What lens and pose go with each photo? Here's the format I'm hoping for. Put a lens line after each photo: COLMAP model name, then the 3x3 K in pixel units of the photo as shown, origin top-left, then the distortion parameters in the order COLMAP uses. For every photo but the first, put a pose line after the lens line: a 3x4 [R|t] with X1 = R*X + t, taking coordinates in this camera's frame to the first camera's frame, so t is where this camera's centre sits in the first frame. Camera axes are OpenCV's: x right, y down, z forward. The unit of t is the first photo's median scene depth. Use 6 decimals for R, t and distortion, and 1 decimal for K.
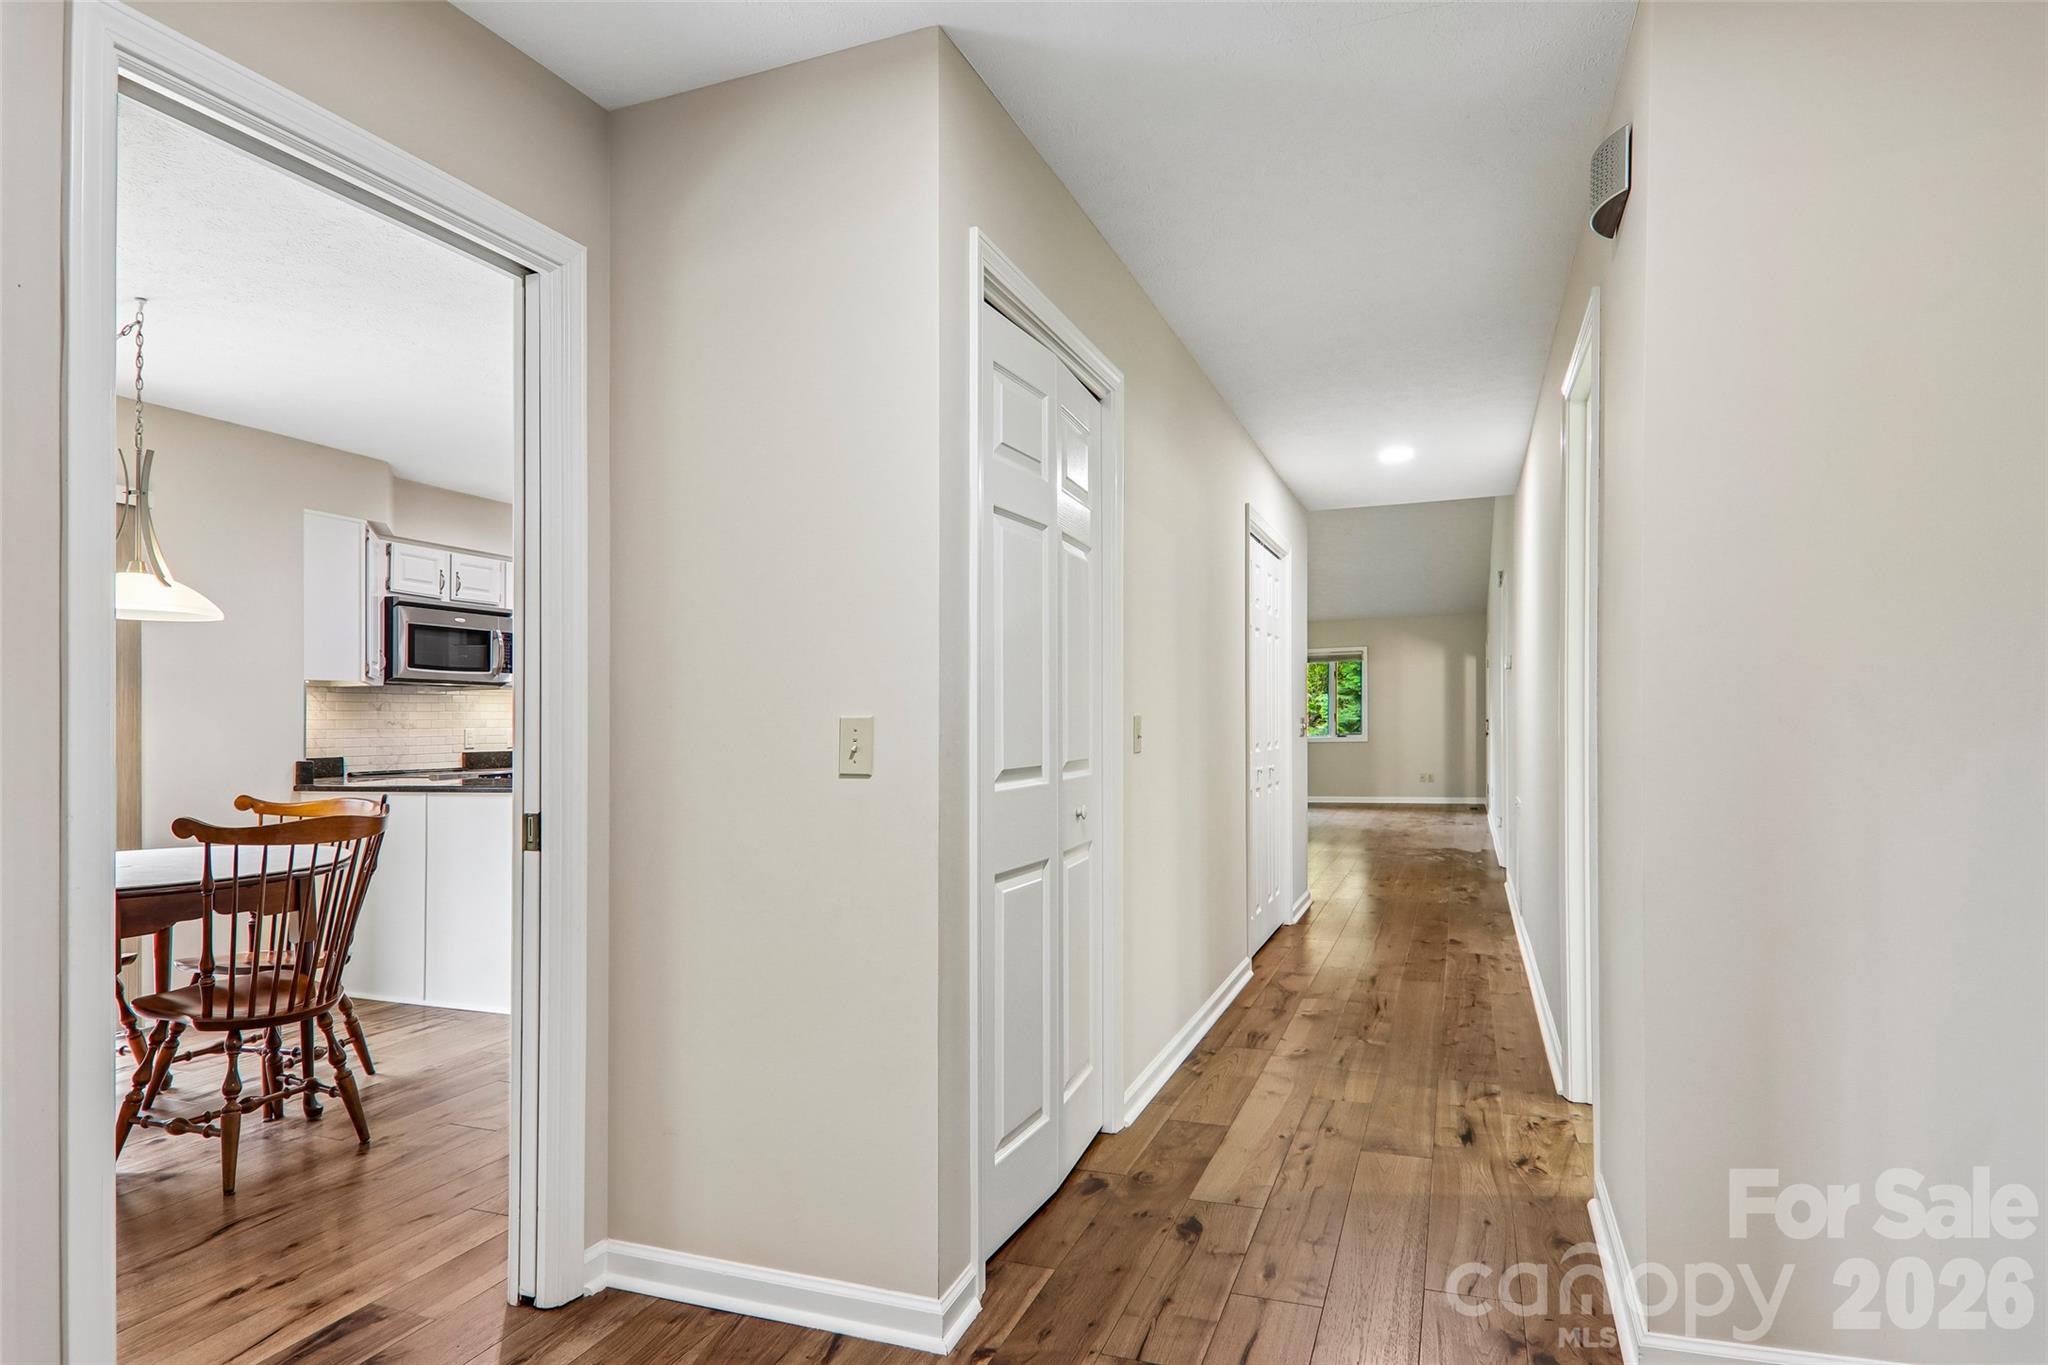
lens RADIAL K [[1139.8, 0, 1032.1], [0, 1139.8, 703.6], [0, 0, 1]] dist [0.002700, -0.001415]
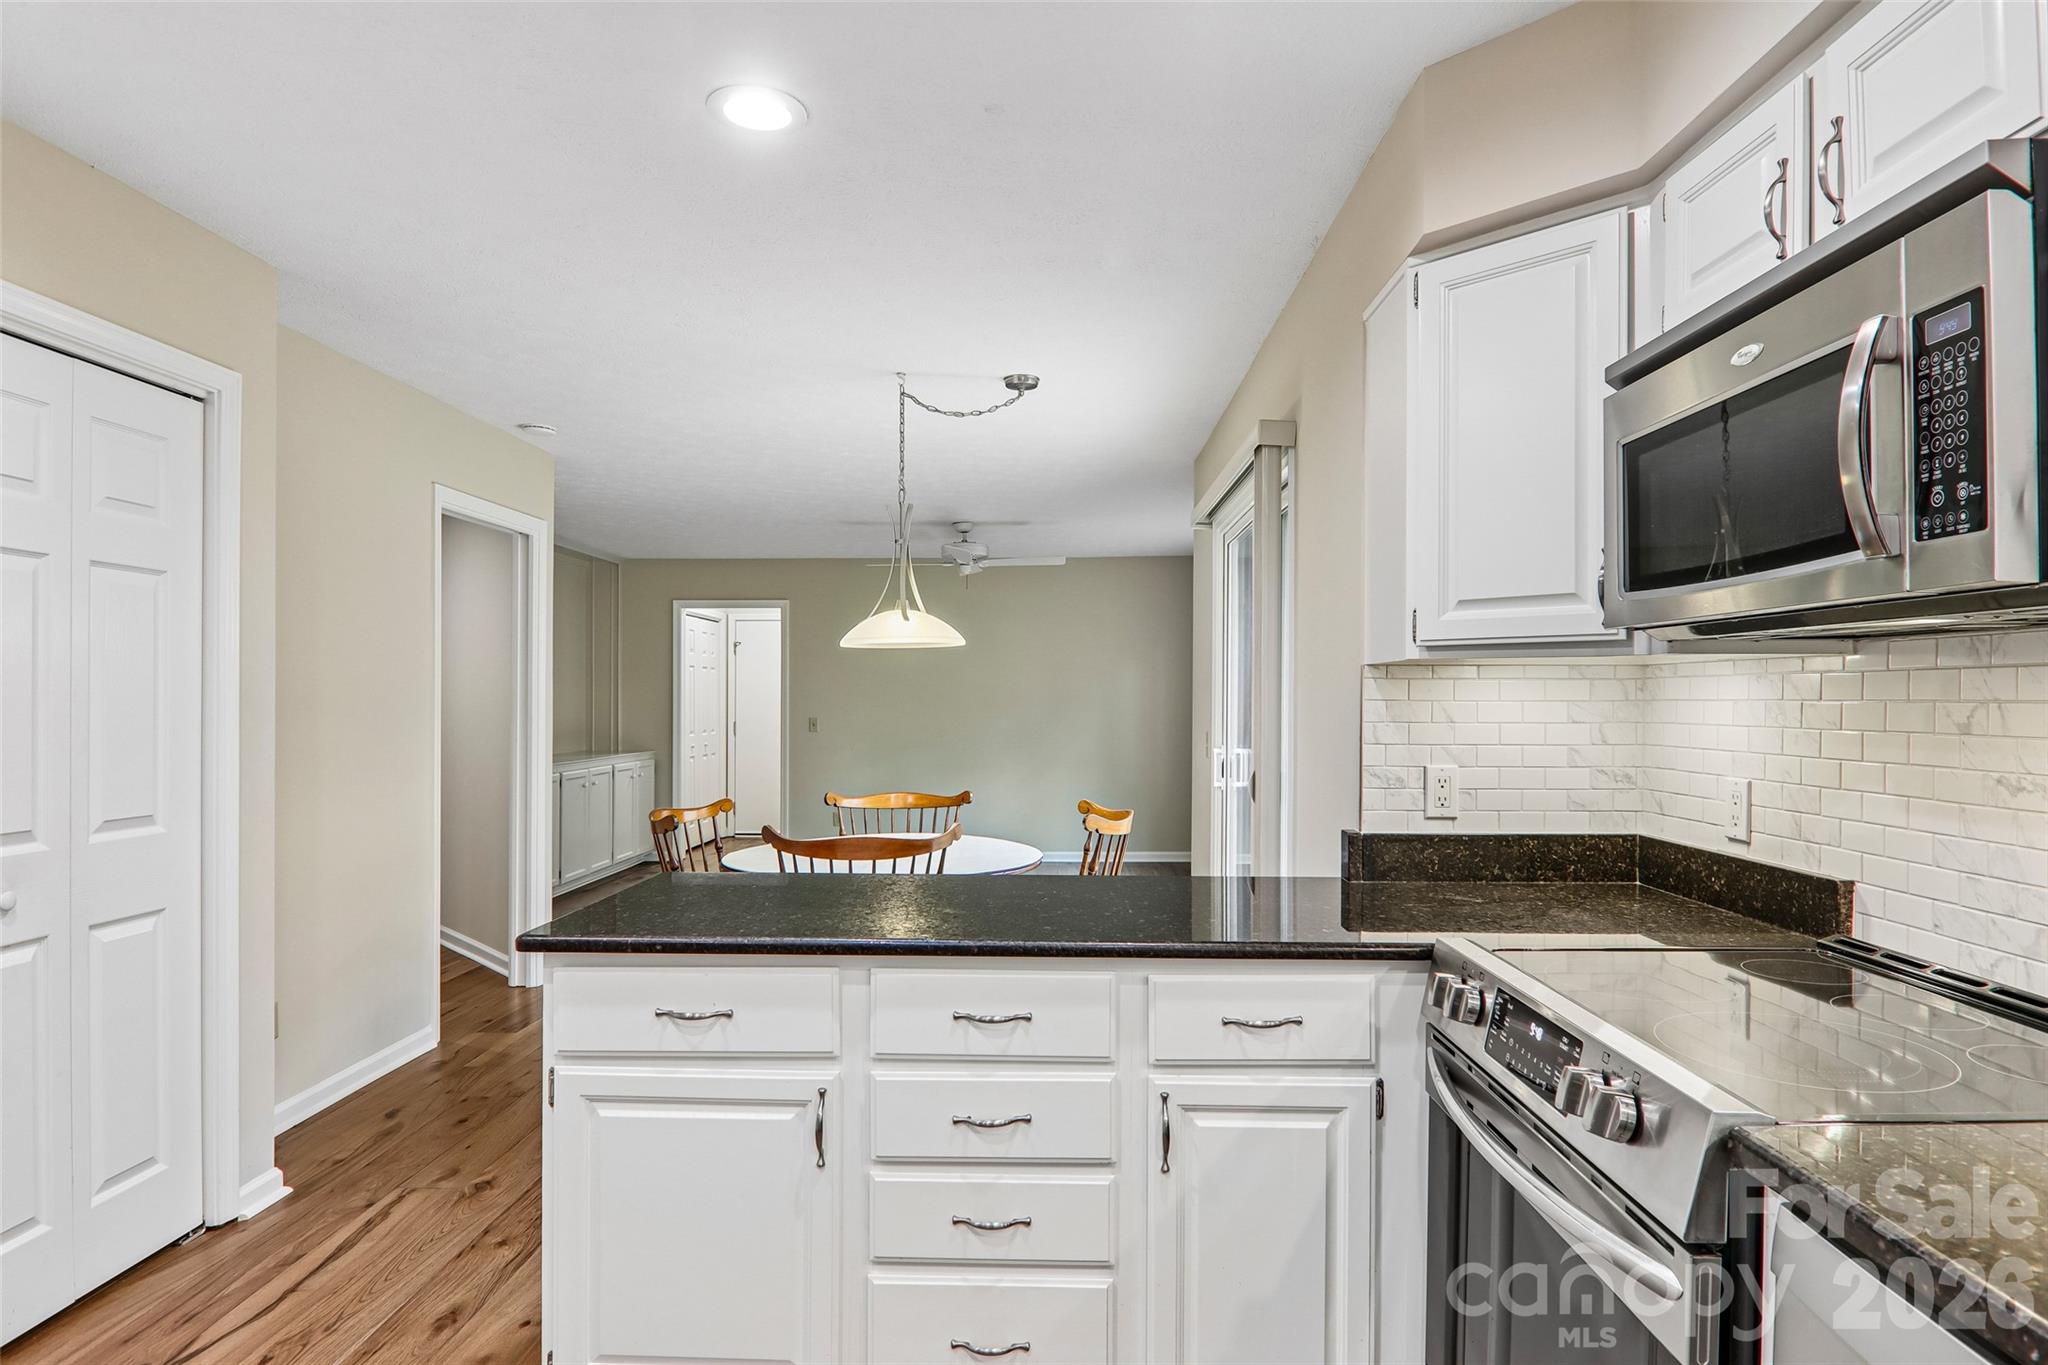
lens RADIAL K [[1139.8, 0, 1032.1], [0, 1139.8, 703.6], [0, 0, 1]] dist [0.002700, -0.001415]
pose [[-0.944157, 0.011716, -0.329288, -0.294321], [0.016182, 0.999810, -0.010823, -0.001263], [0.329098, -0.015547, -0.944168, 1.206367]]
